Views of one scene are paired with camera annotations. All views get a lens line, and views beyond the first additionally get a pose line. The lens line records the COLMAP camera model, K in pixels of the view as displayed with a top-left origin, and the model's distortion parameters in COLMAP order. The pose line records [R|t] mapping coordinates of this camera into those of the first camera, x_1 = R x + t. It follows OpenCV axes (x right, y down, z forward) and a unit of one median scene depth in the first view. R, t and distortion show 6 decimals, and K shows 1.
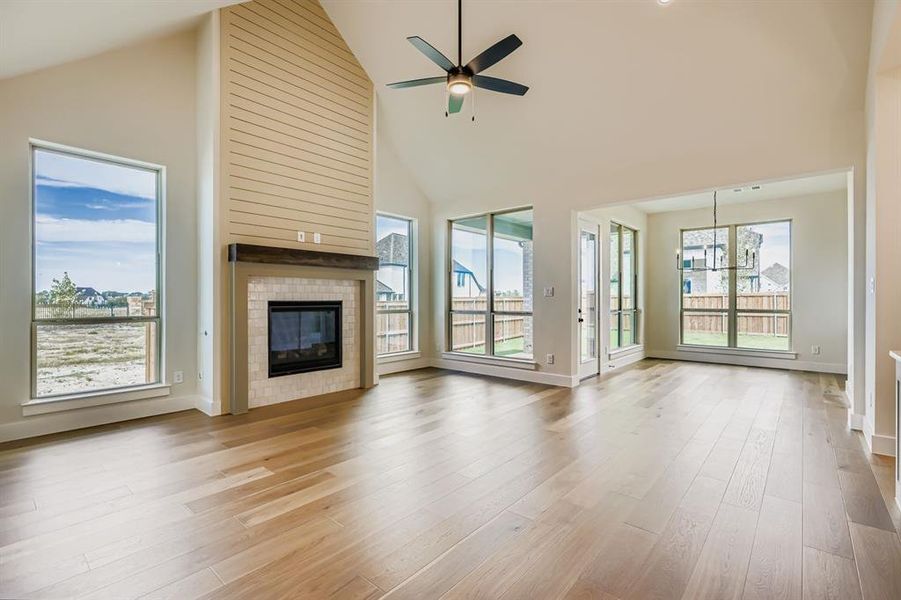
lens RADIAL K [[406.0, 0, 454.4], [0, 406.0, 299.2], [0, 0, 1]] dist [0.004405, 0.000334]
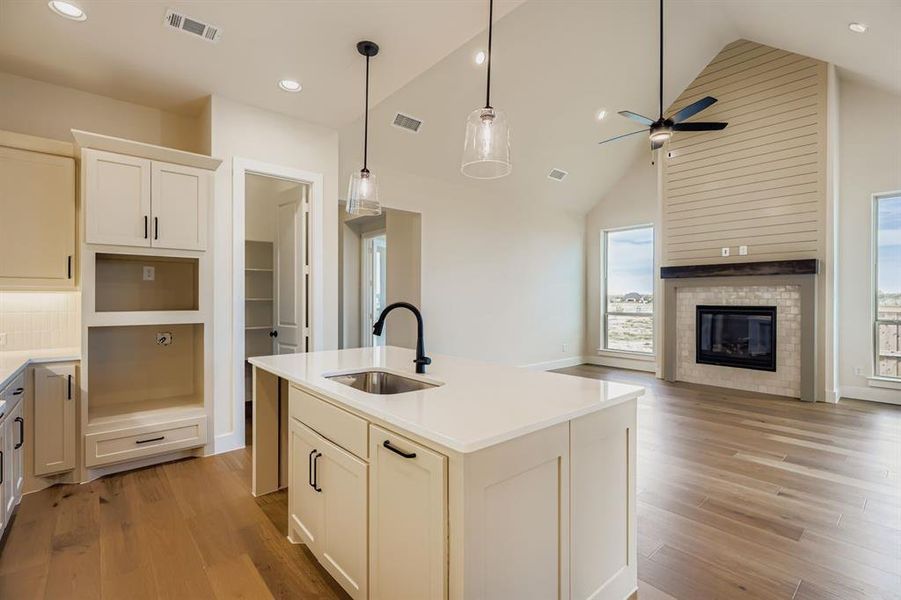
lens RADIAL K [[406.0, 0, 454.4], [0, 406.0, 299.2], [0, 0, 1]] dist [0.004405, 0.000334]
pose [[-0.127901, -0.003300, -0.991781, 0.920503], [-0.004563, 0.999986, -0.002739, -0.007990], [0.991776, 0.004175, -0.127915, 0.363782]]
